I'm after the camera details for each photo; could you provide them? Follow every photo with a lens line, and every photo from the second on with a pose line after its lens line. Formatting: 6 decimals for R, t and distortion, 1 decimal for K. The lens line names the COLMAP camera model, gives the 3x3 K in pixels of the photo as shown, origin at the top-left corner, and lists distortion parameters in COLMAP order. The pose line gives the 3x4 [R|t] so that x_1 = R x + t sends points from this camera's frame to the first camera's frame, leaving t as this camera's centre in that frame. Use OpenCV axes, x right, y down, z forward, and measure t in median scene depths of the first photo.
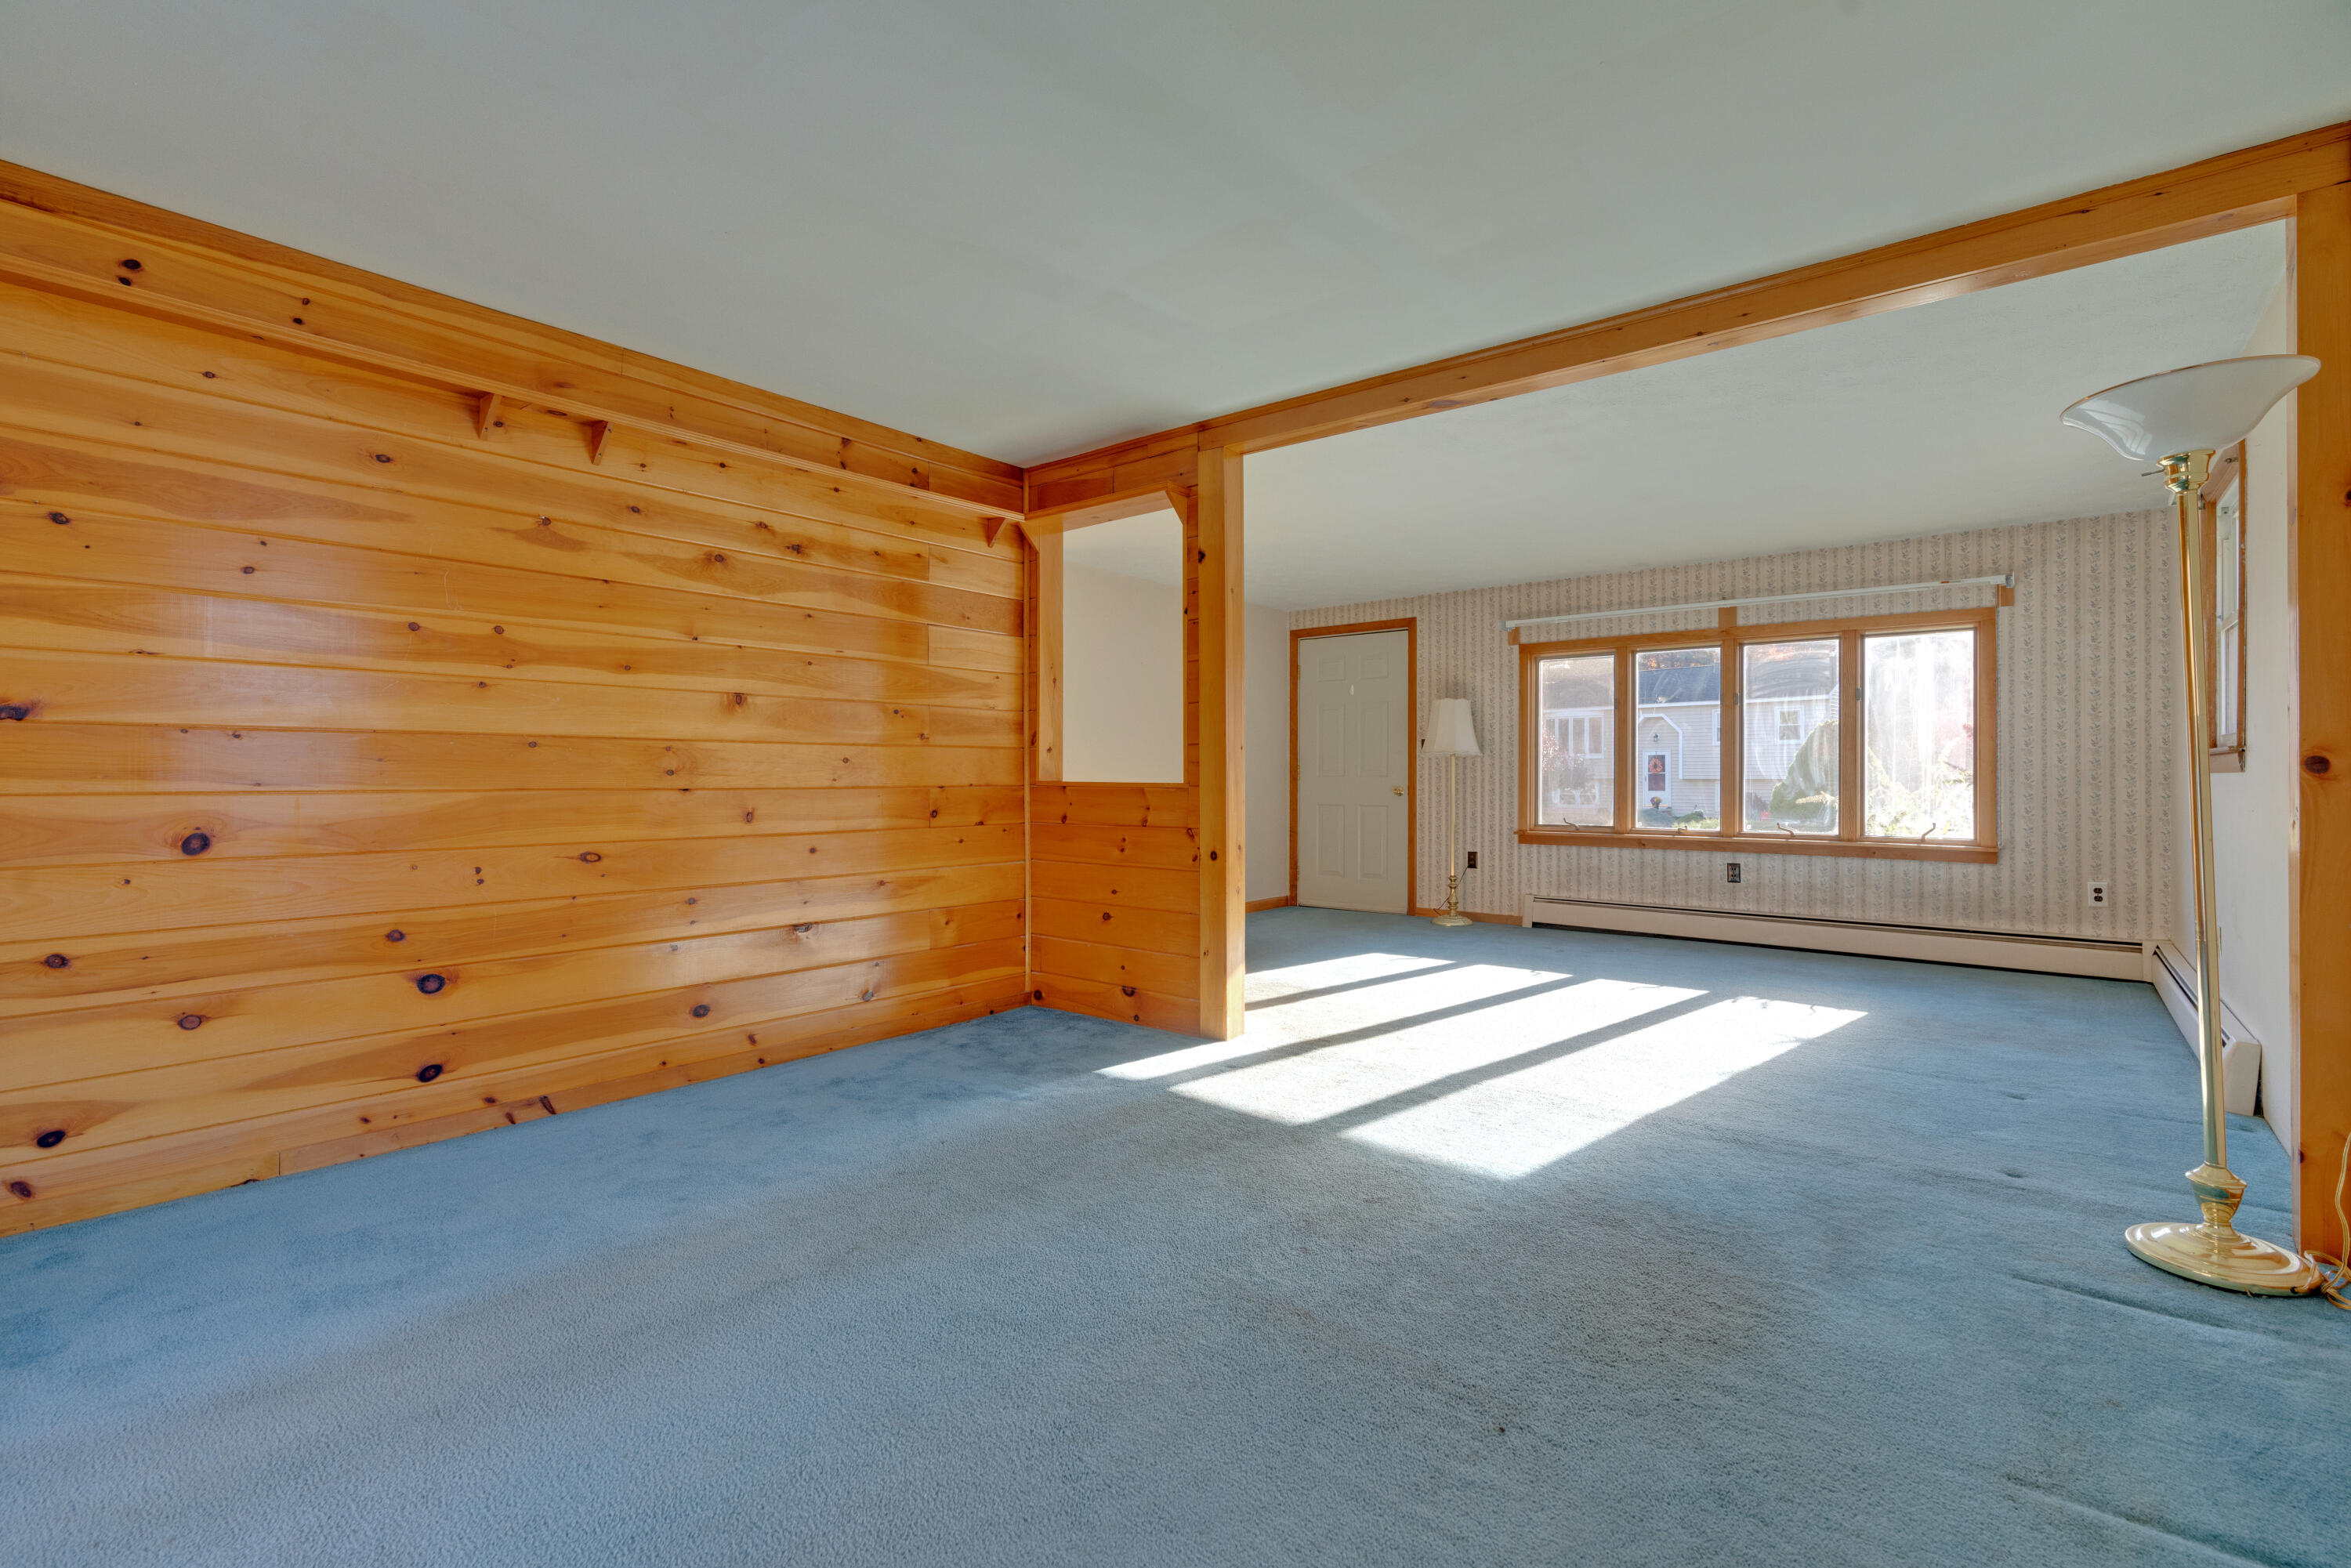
lens RADIAL K [[1063.6, 0, 1182.2], [0, 1063.6, 776.0], [0, 0, 1]] dist [-0.012997, 0.004647]
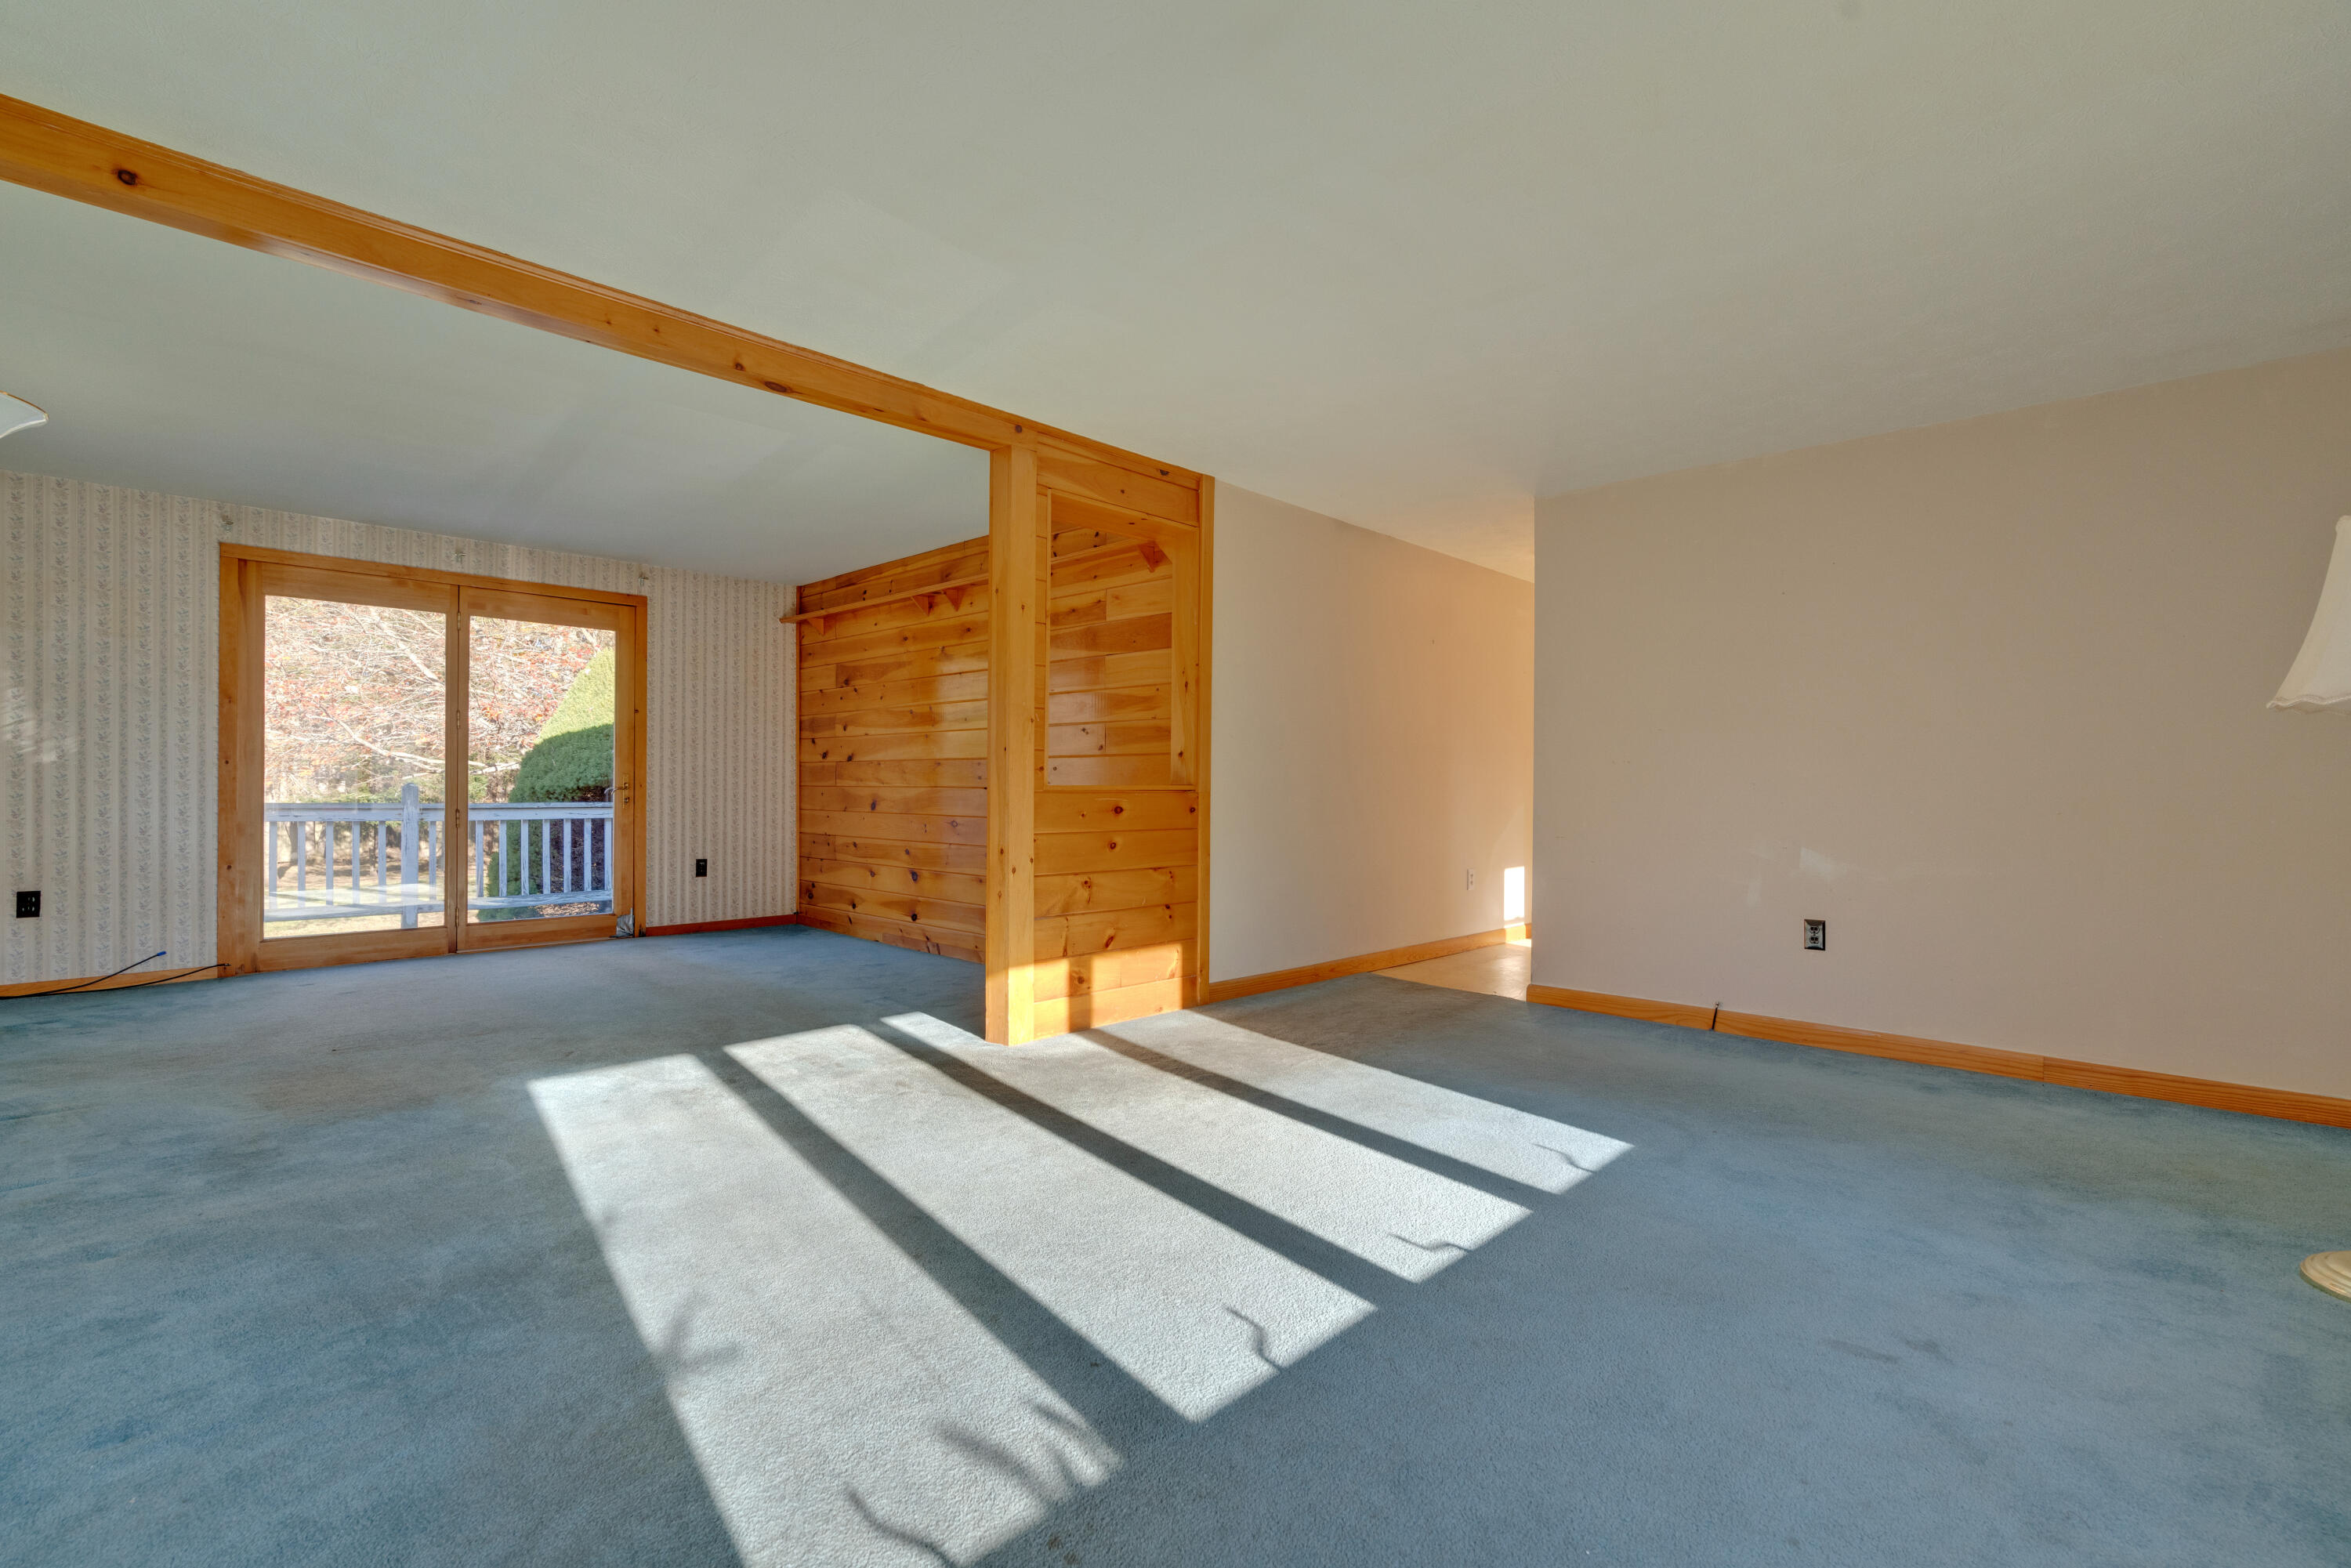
lens RADIAL K [[1063.6, 0, 1192.5], [0, 1063.6, 787.0], [0, 0, 1]] dist [-0.012997, 0.004647]
pose [[-0.080735, 0.006604, -0.996714, 1.275261], [0.000581, 0.999978, 0.006578, 0.000506], [0.996735, -0.000048, -0.080737, 1.573761]]
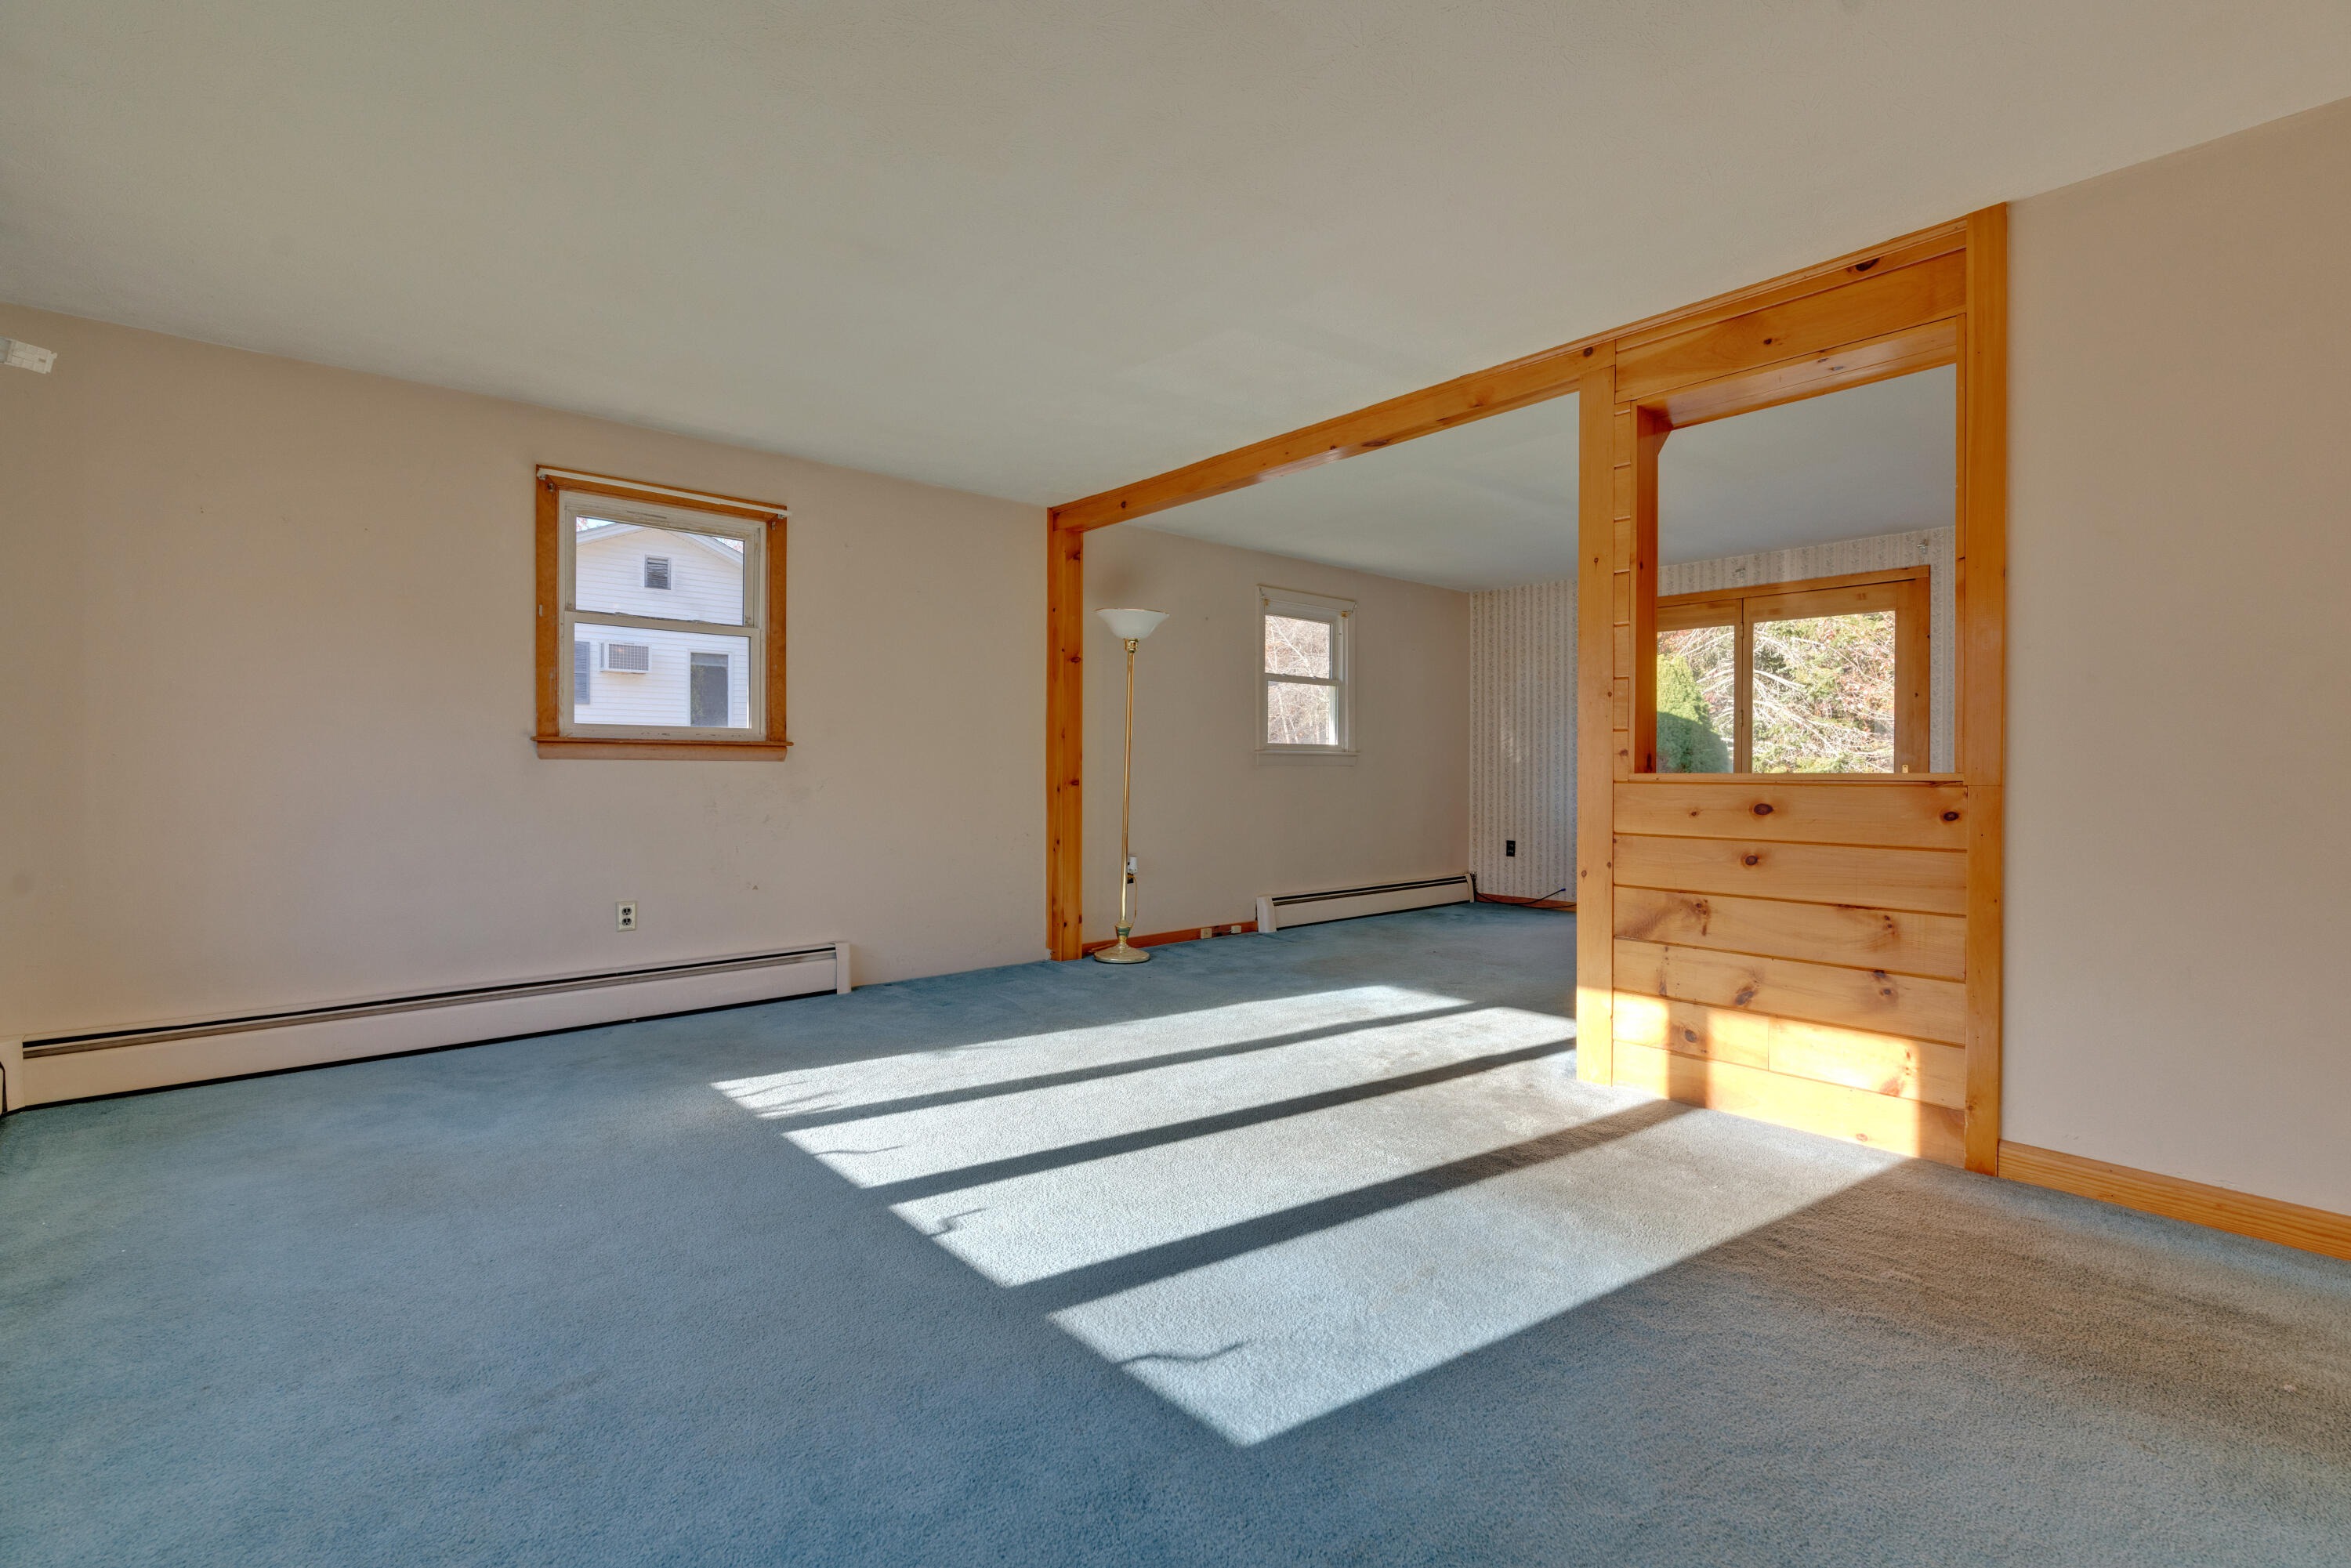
lens RADIAL K [[1063.6, 0, 1181.7], [0, 1063.6, 776.1], [0, 0, 1]] dist [-0.012997, 0.004647]
pose [[-0.985037, 0.002789, 0.172320, 0.271976], [0.002405, 0.999994, -0.002438, 0.010313], [-0.172325, -0.001988, -0.985038, 2.366206]]
